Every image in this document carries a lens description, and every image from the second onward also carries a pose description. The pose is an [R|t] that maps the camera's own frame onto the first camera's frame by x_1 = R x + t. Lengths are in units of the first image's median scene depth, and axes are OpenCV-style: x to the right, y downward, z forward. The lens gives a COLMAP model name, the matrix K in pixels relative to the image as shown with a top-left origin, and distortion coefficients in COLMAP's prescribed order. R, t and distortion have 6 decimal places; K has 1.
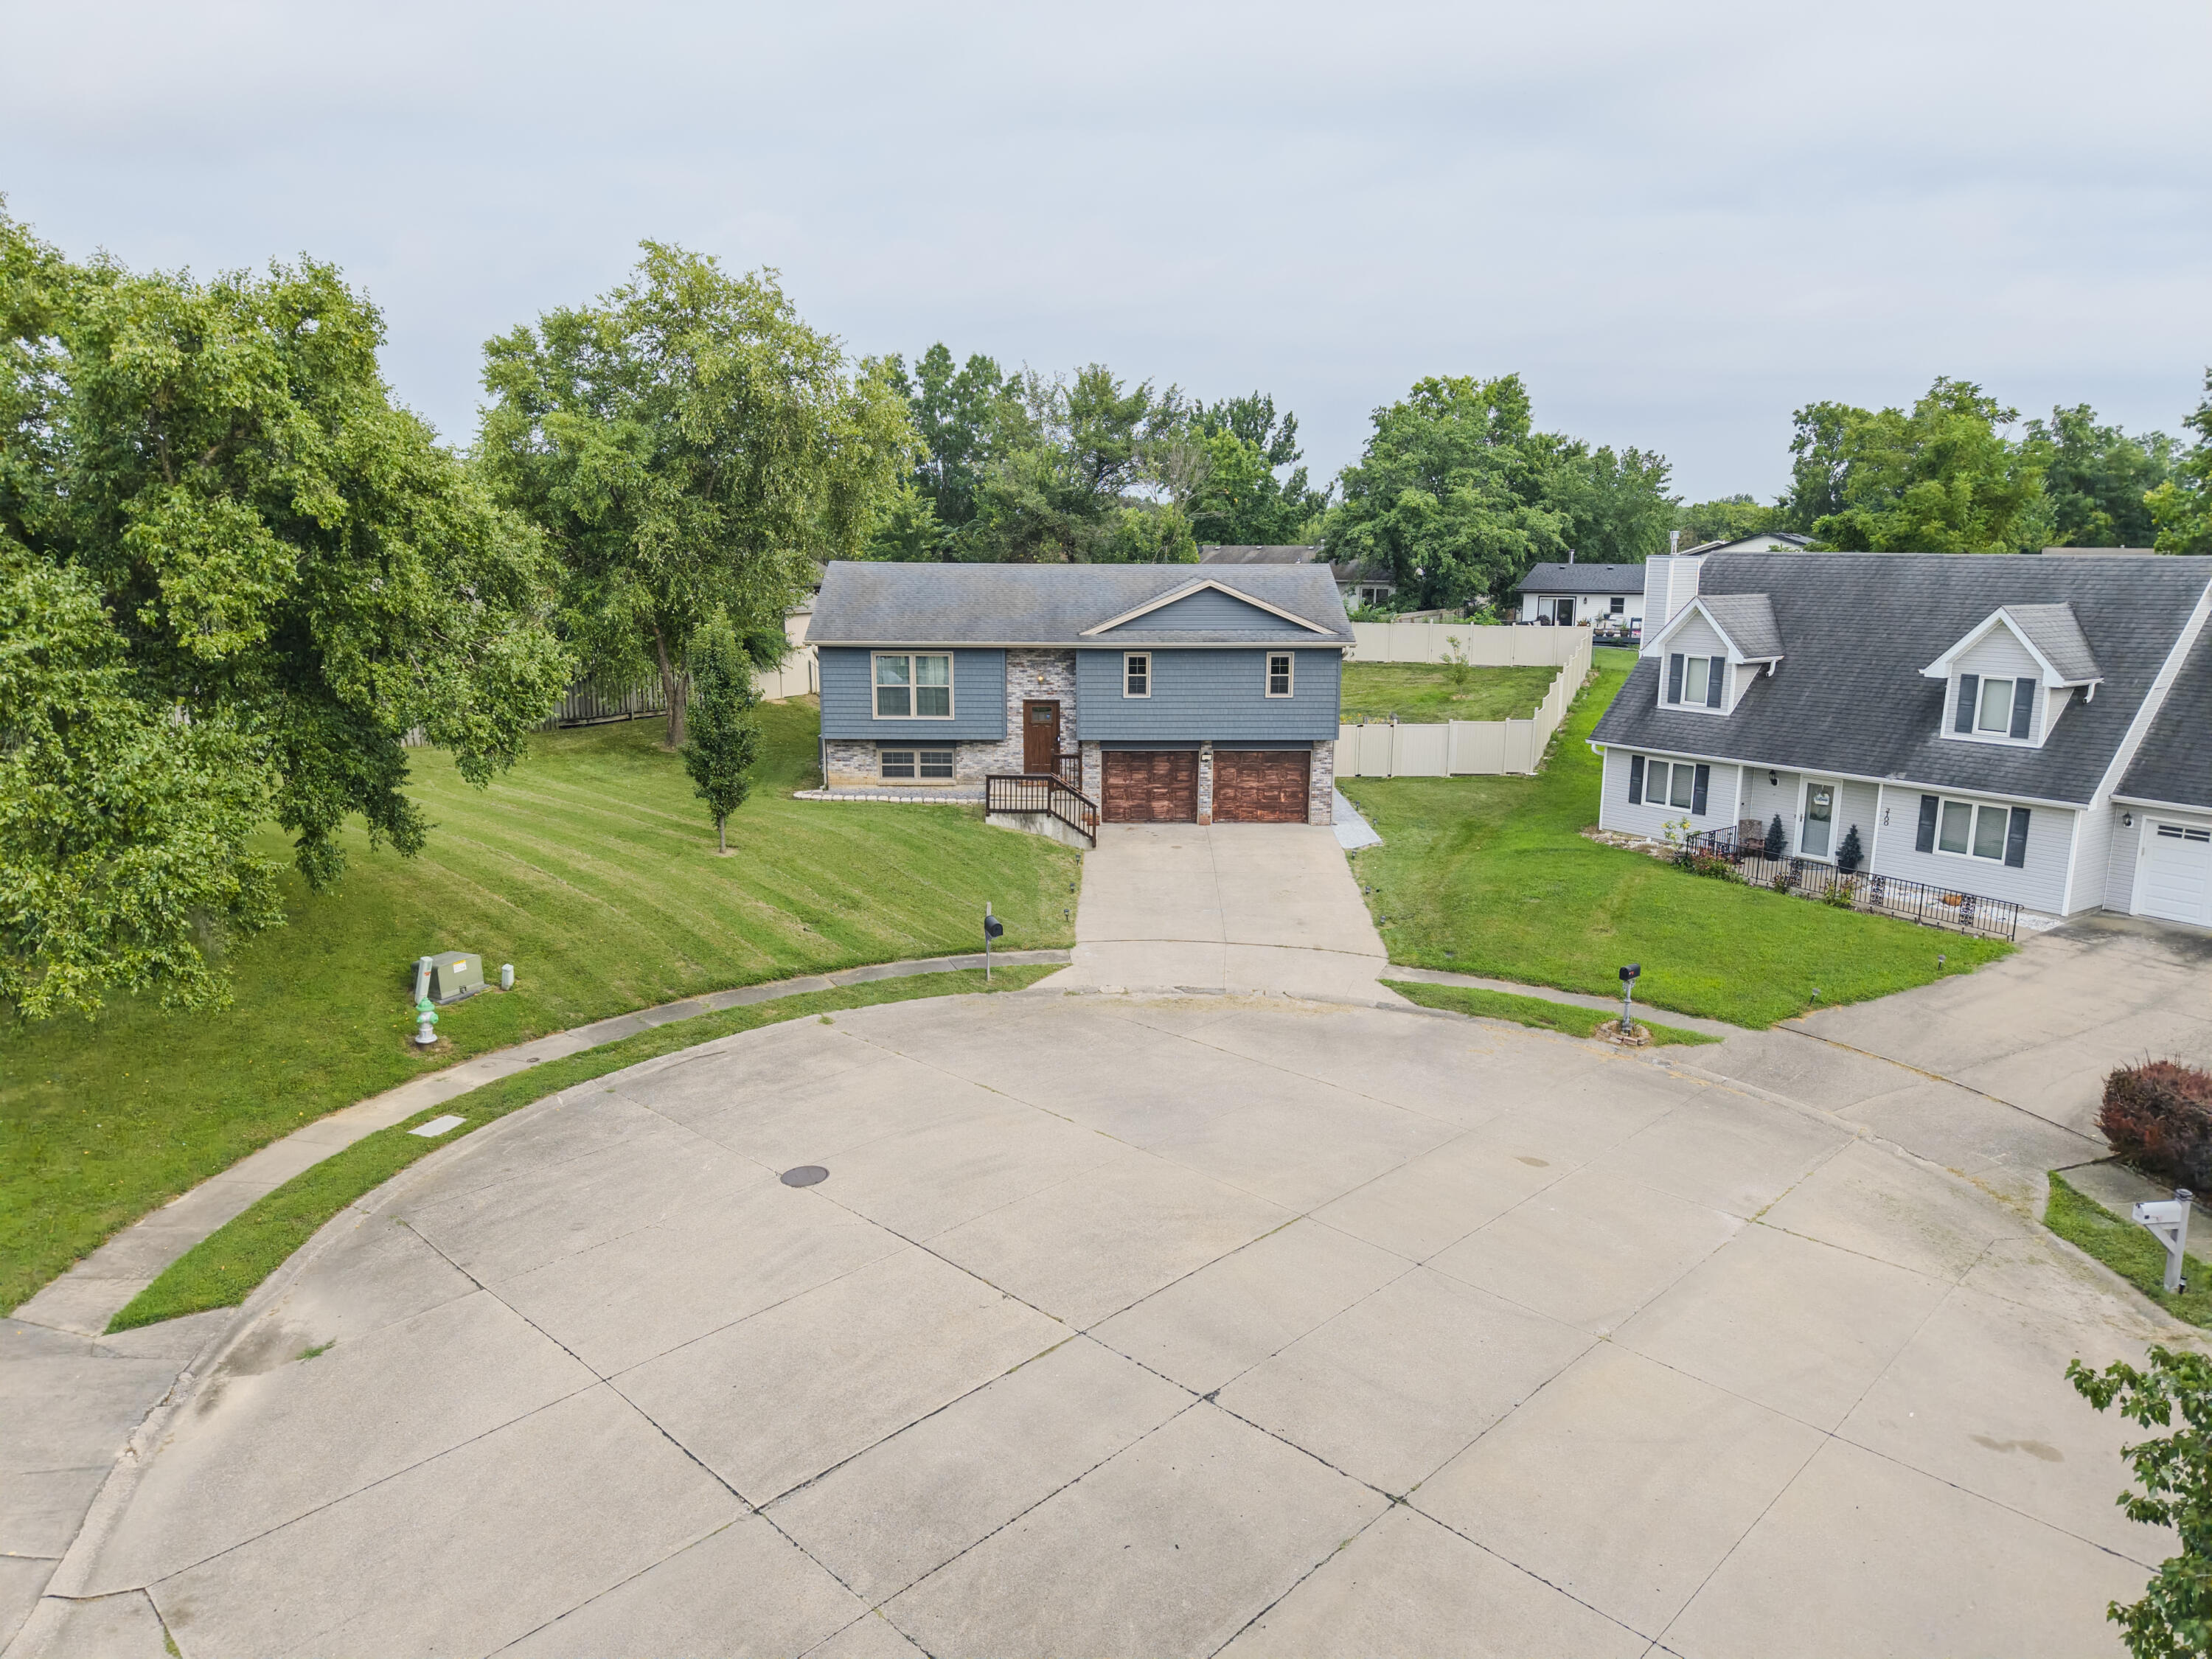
lens RADIAL K [[1488.7, 0, 1106.0], [0, 1488.7, 829.5], [0, 0, 1]] dist [0.113967, -0.201826]
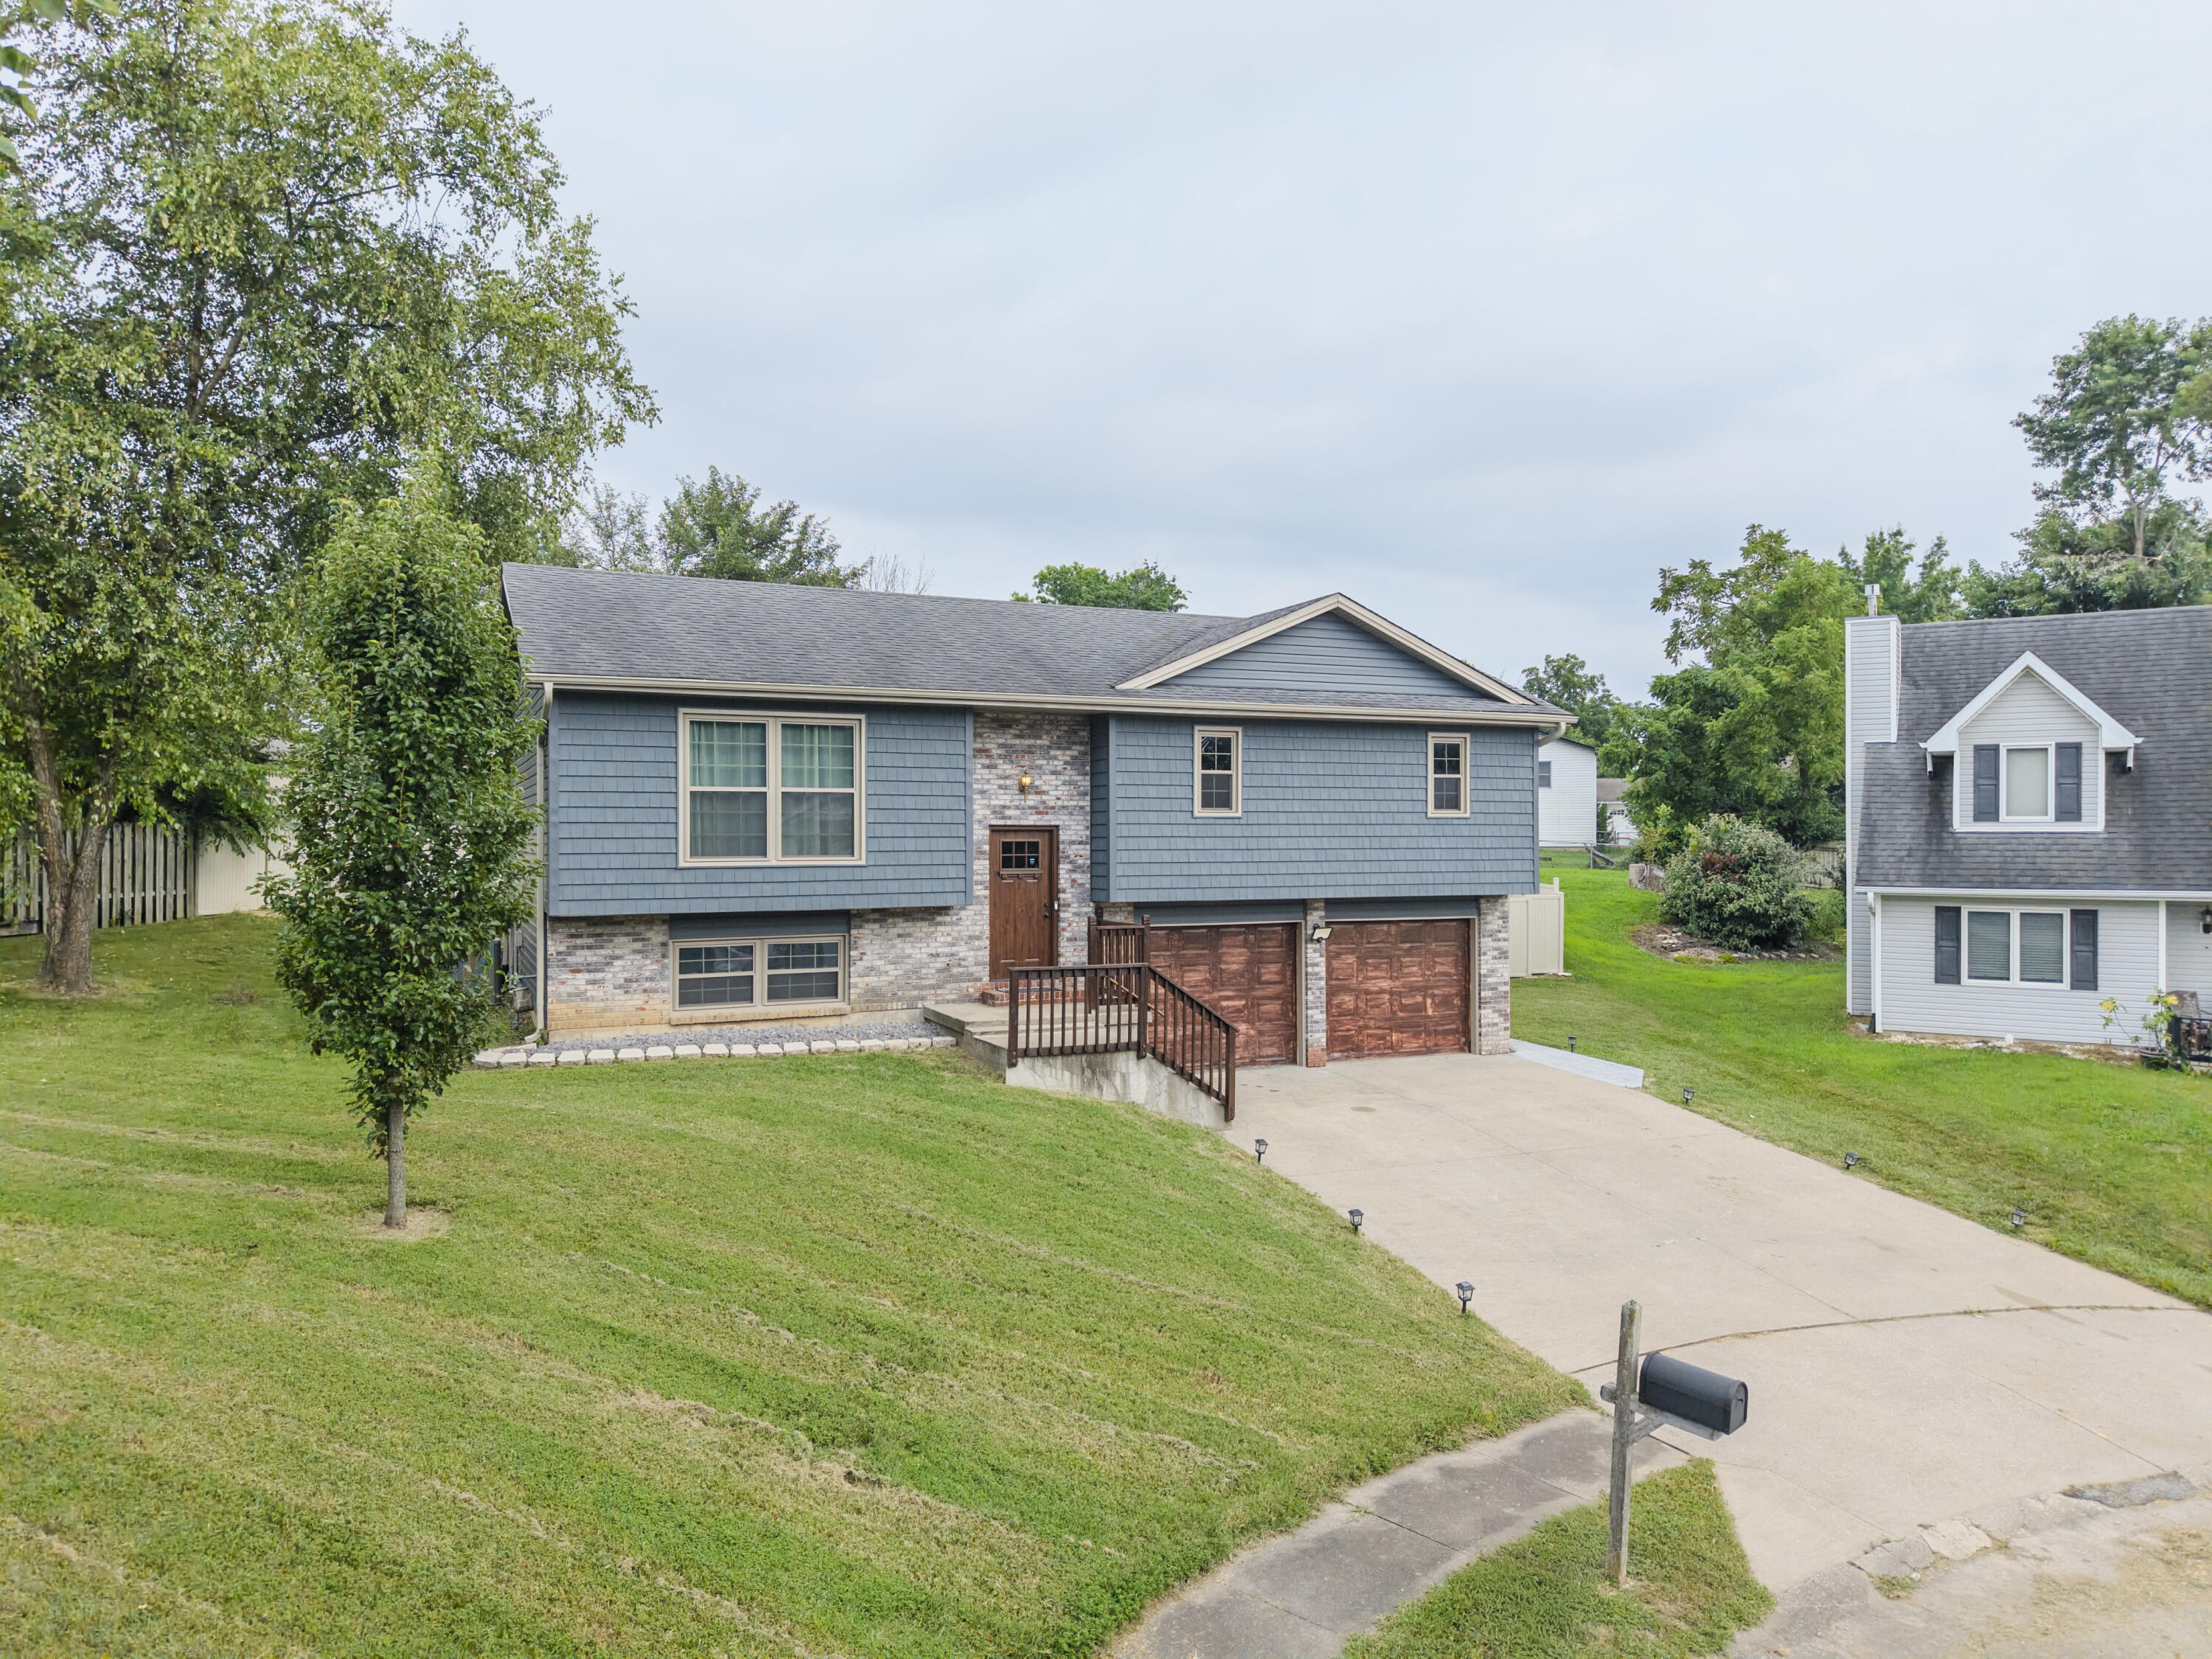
lens RADIAL K [[1484.5, 0, 1107.7], [0, 1484.5, 827.7], [0, 0, 1]] dist [0.036653, -0.038512]
pose [[0.916647, -0.003986, 0.399679, -0.217091], [0.081695, 0.980709, -0.177583, 0.001228], [-0.391260, 0.195433, 0.899289, 0.573468]]
